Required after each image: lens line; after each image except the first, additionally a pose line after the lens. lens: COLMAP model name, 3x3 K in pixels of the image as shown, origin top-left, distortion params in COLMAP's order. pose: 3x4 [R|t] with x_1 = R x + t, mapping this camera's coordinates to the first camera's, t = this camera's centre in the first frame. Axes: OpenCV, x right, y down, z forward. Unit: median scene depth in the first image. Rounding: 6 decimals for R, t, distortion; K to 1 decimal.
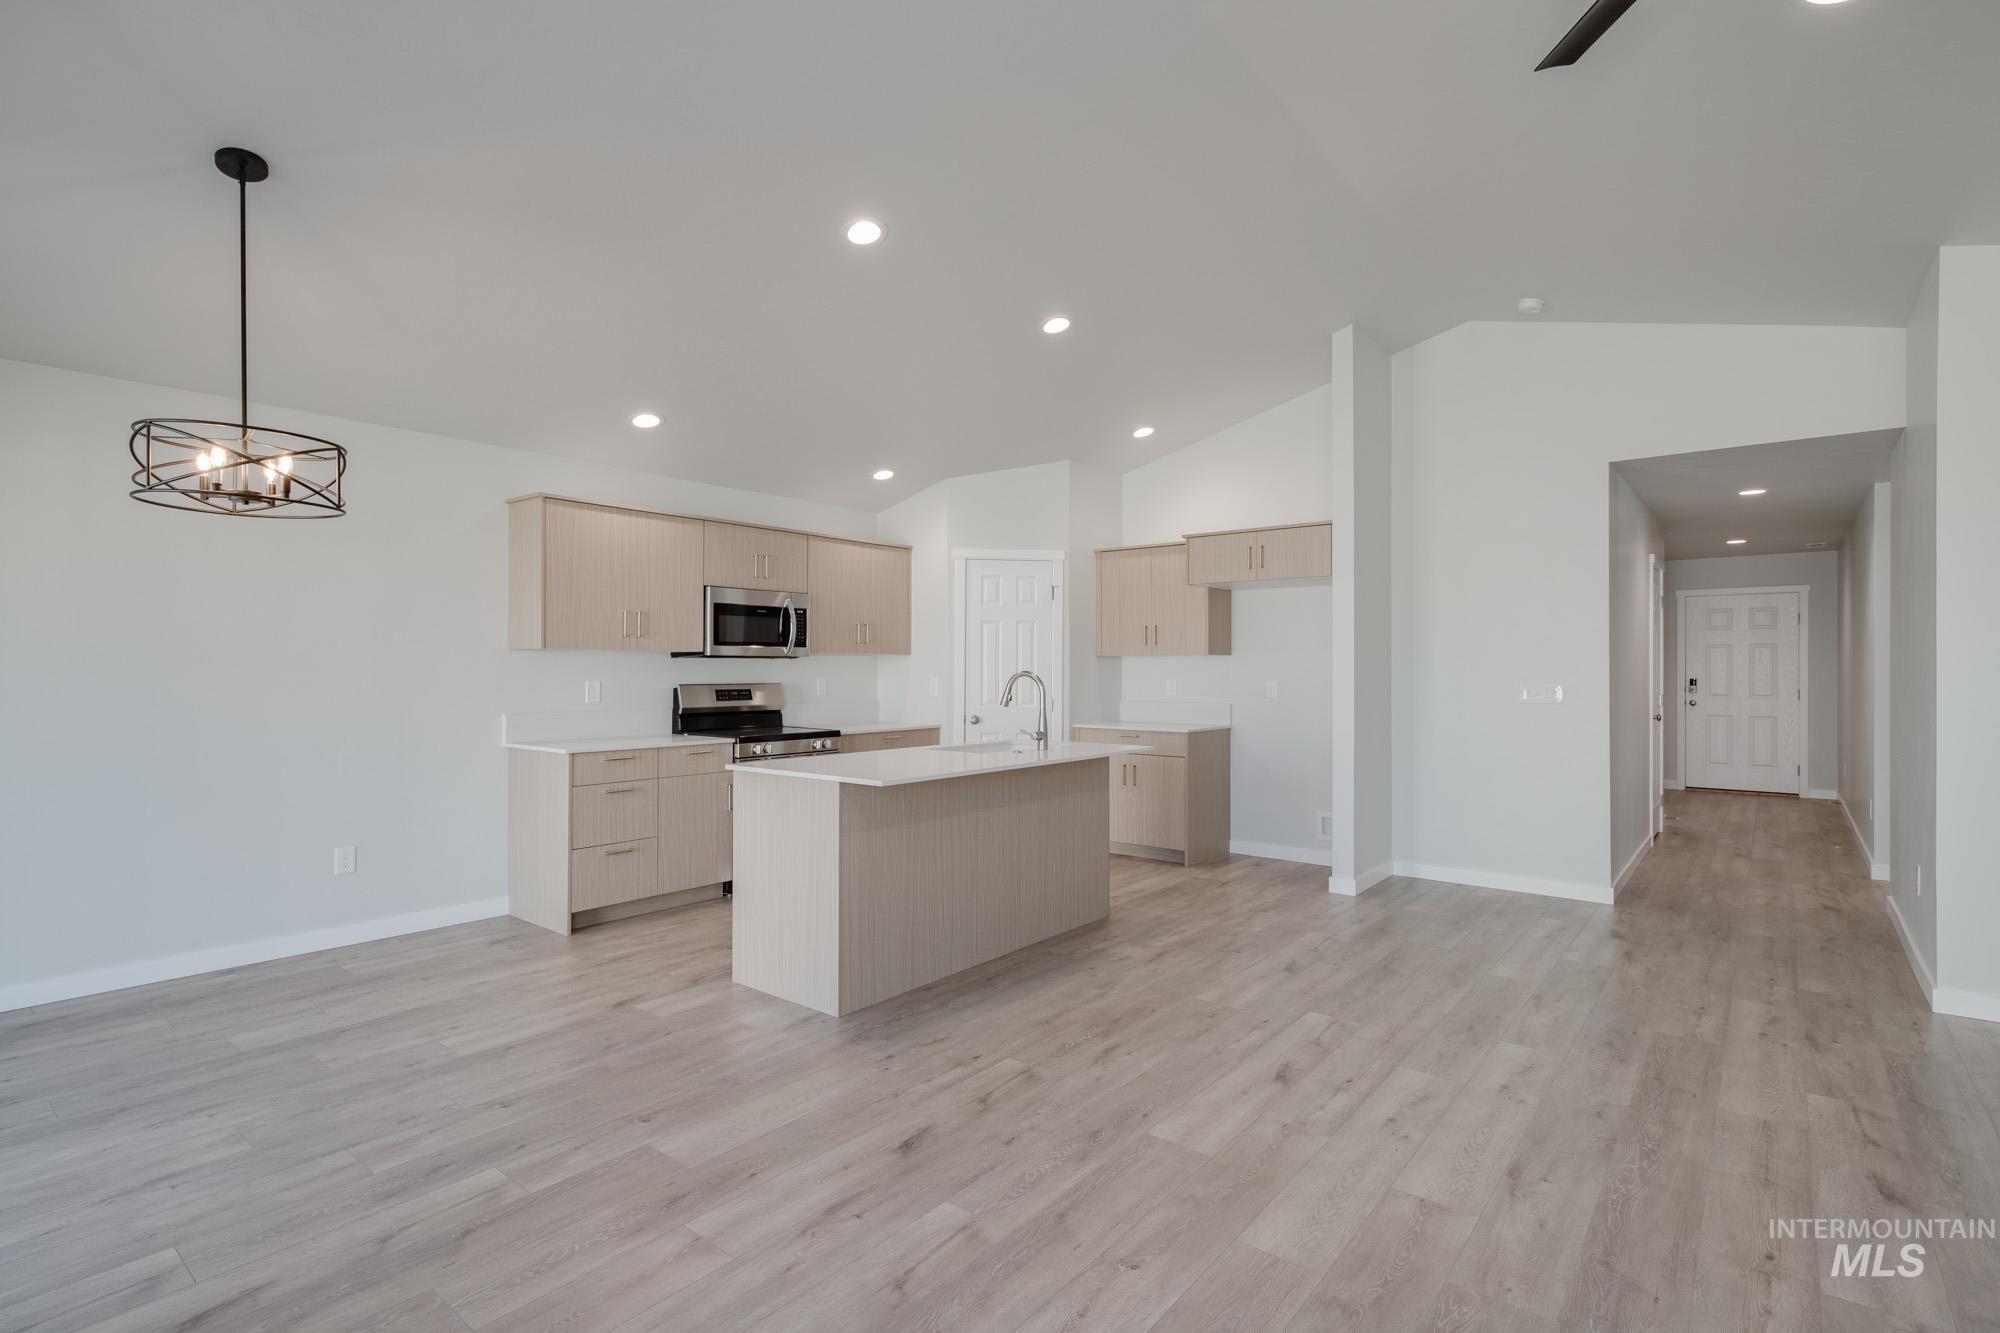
lens RADIAL K [[960.7, 0, 999.3], [0, 960.7, 660.2], [0, 0, 1]] dist [0.016079, -0.006164]
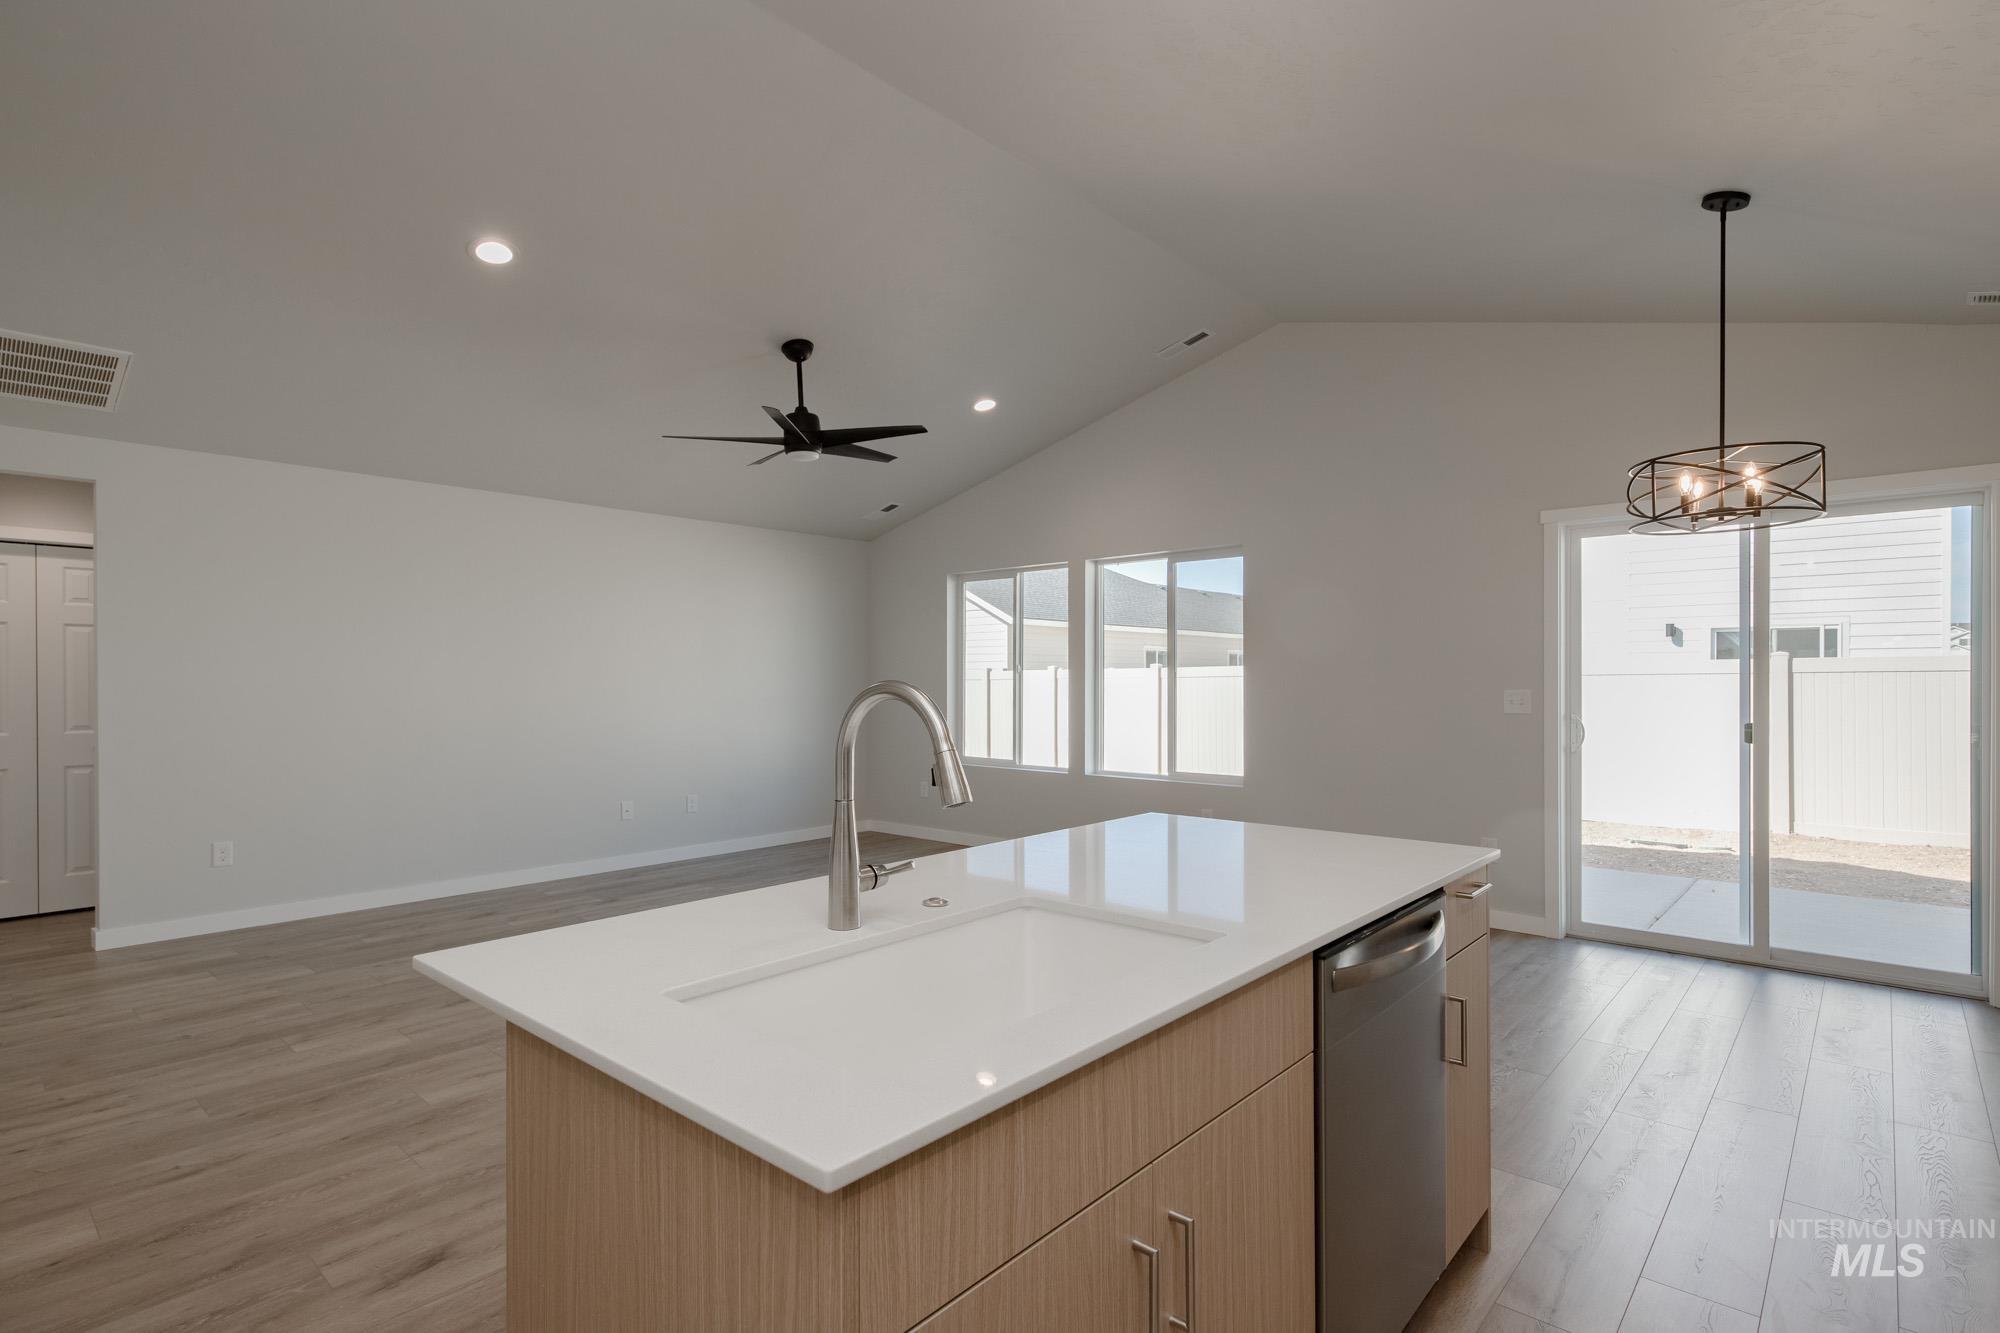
lens RADIAL K [[960.7, 0, 979.3], [0, 960.7, 684.0], [0, 0, 1]] dist [0.016079, -0.006164]
pose [[-0.998404, 0.001275, 0.056460, -0.015244], [0.001250, 0.999999, -0.000464, 0.013030], [-0.056461, -0.000393, -0.998405, 1.326309]]
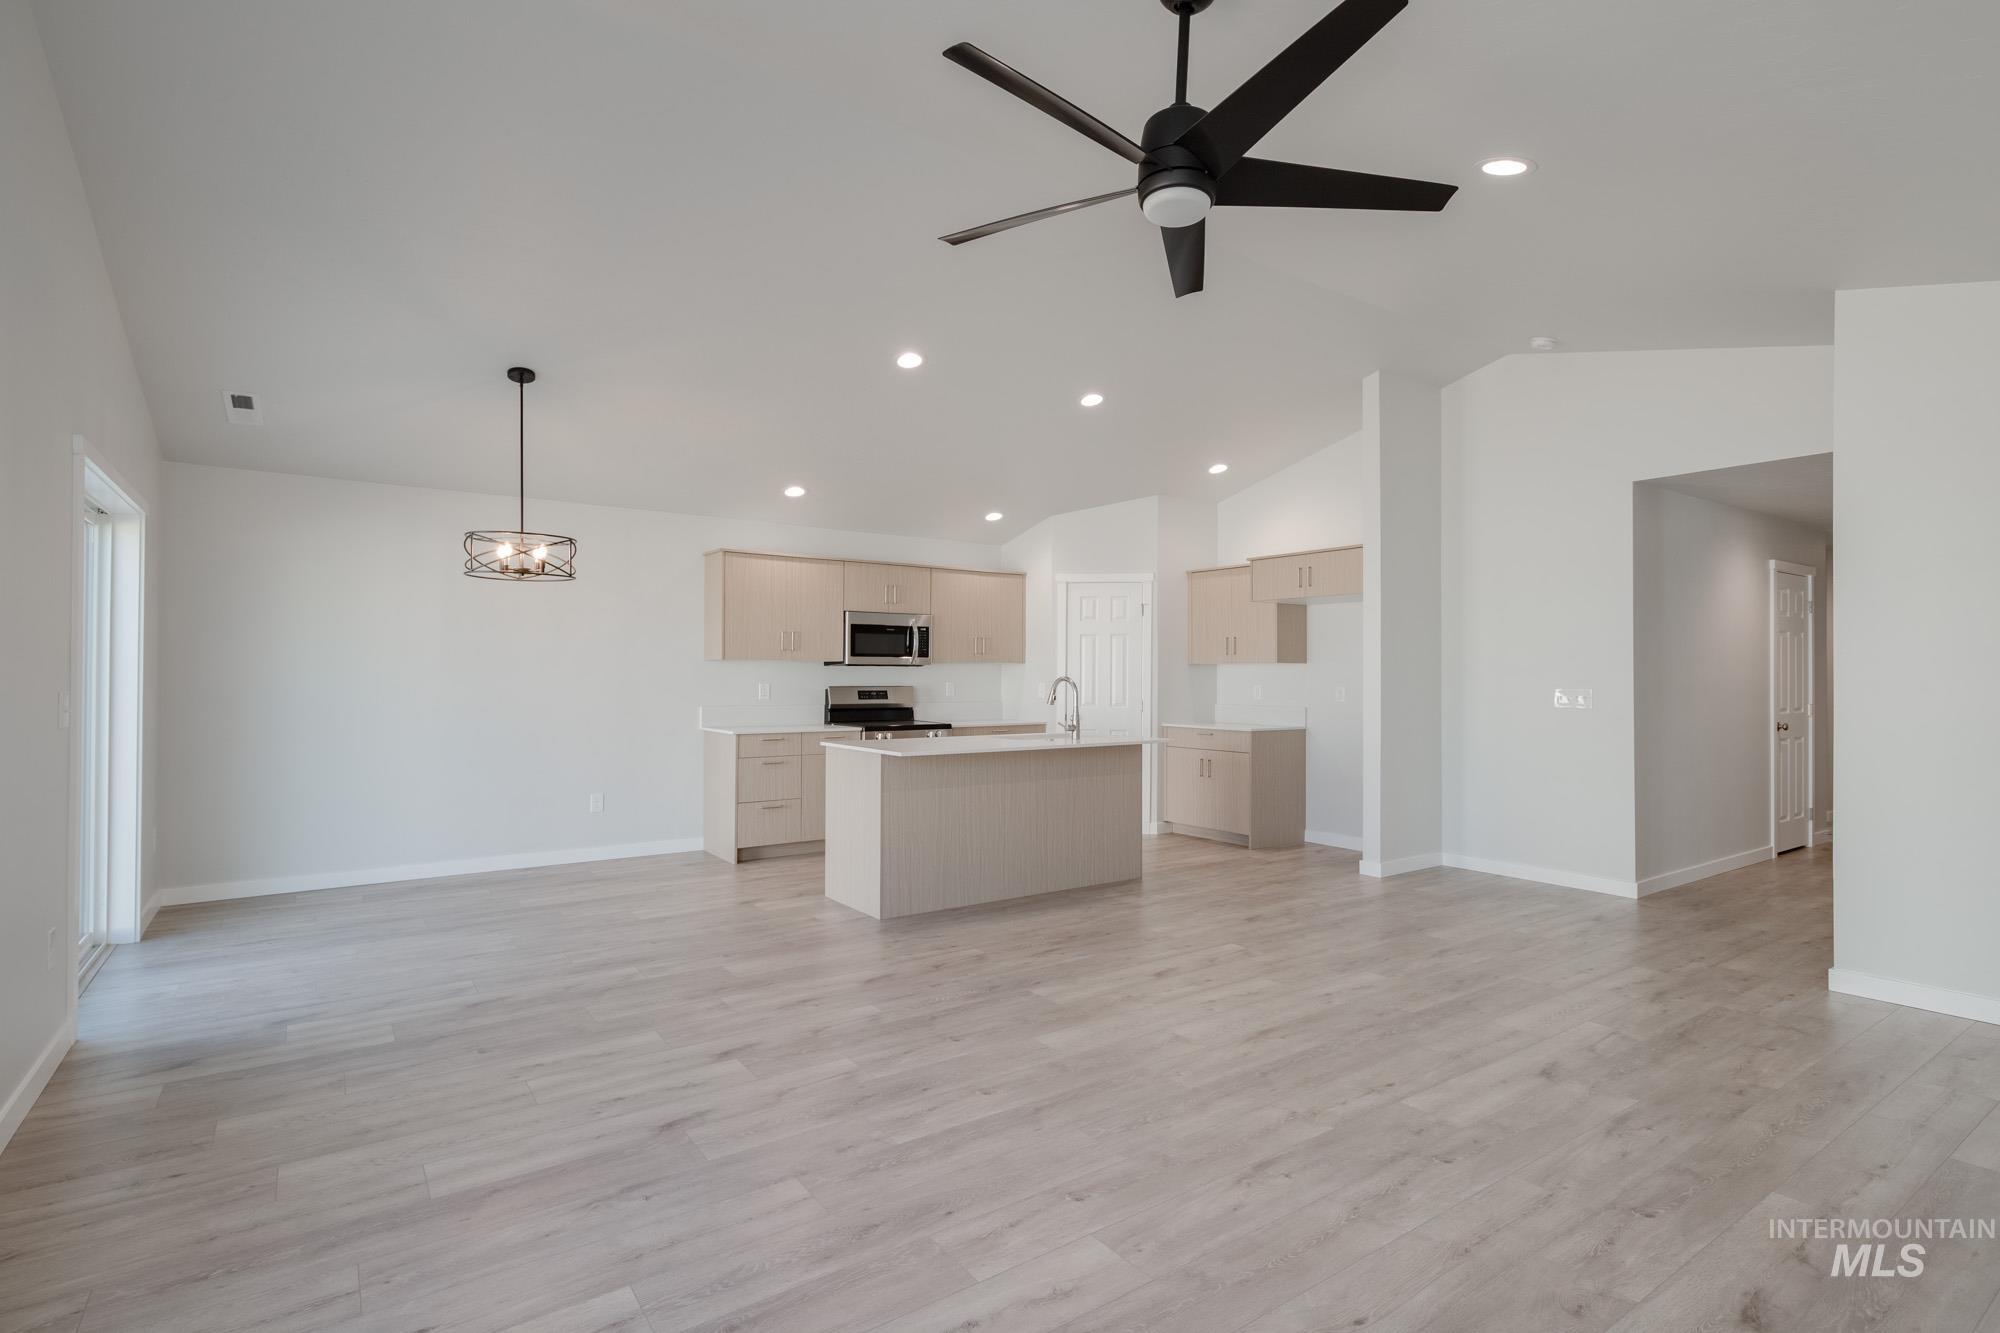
lens RADIAL K [[960.7, 0, 988.6], [0, 960.7, 678.8], [0, 0, 1]] dist [0.016079, -0.006164]
pose [[0.961097, 0.002662, -0.276198, 0.284607], [-0.000797, 0.999976, 0.006865, 0.006899], [0.276210, -0.006378, 0.961076, -0.233941]]
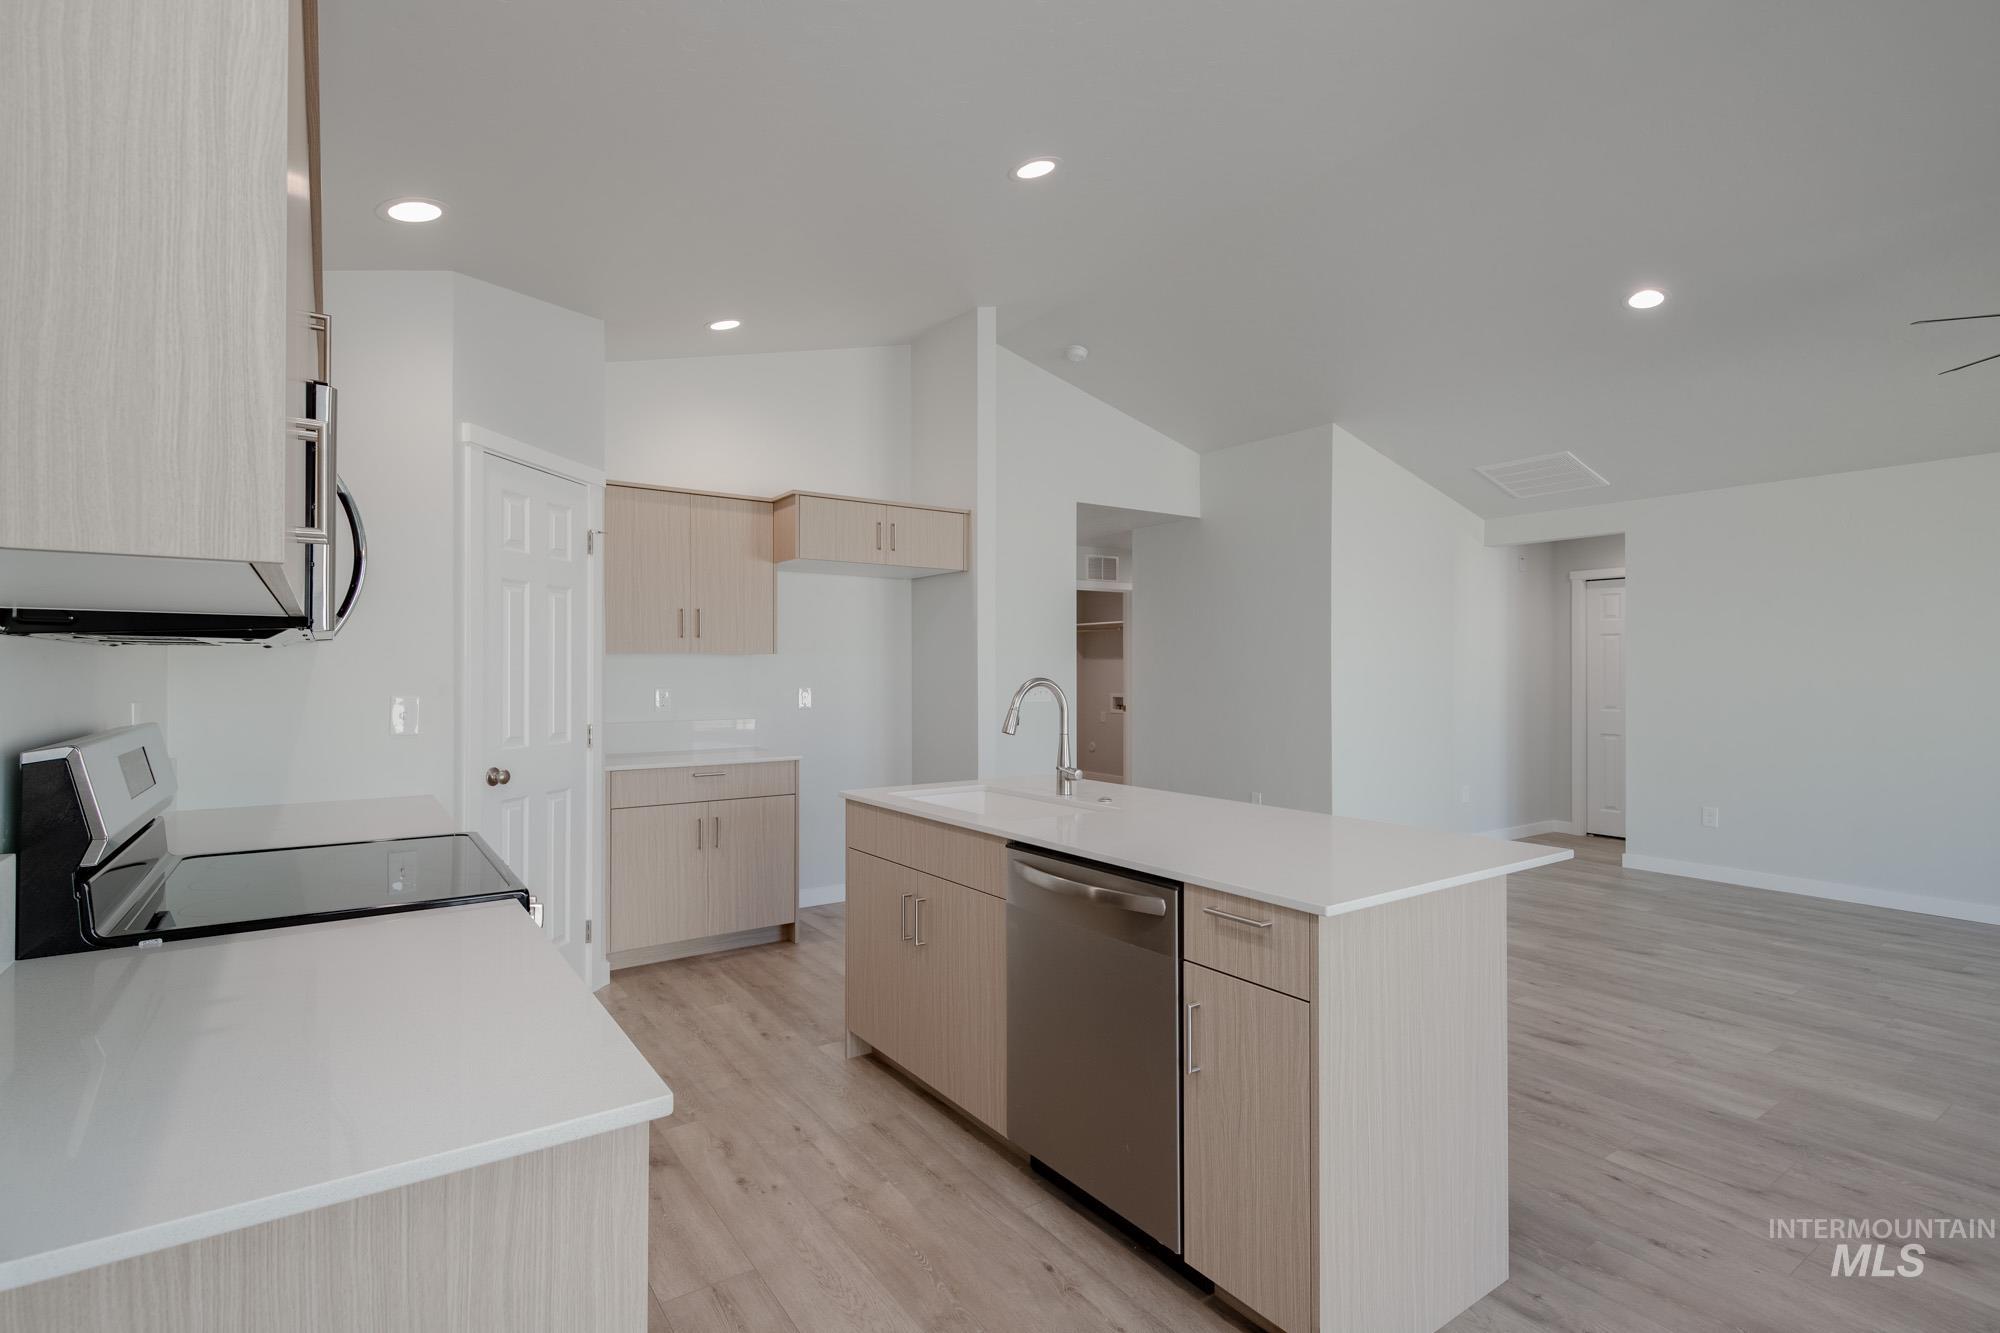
lens RADIAL K [[960.7, 0, 1009.5], [0, 960.7, 656.4], [0, 0, 1]] dist [0.016079, -0.006164]
pose [[0.265145, 0.011476, 0.964140, -0.620226], [-0.006463, 0.999928, -0.010125, 0.003982], [-0.964187, -0.003547, 0.265200, 0.866734]]
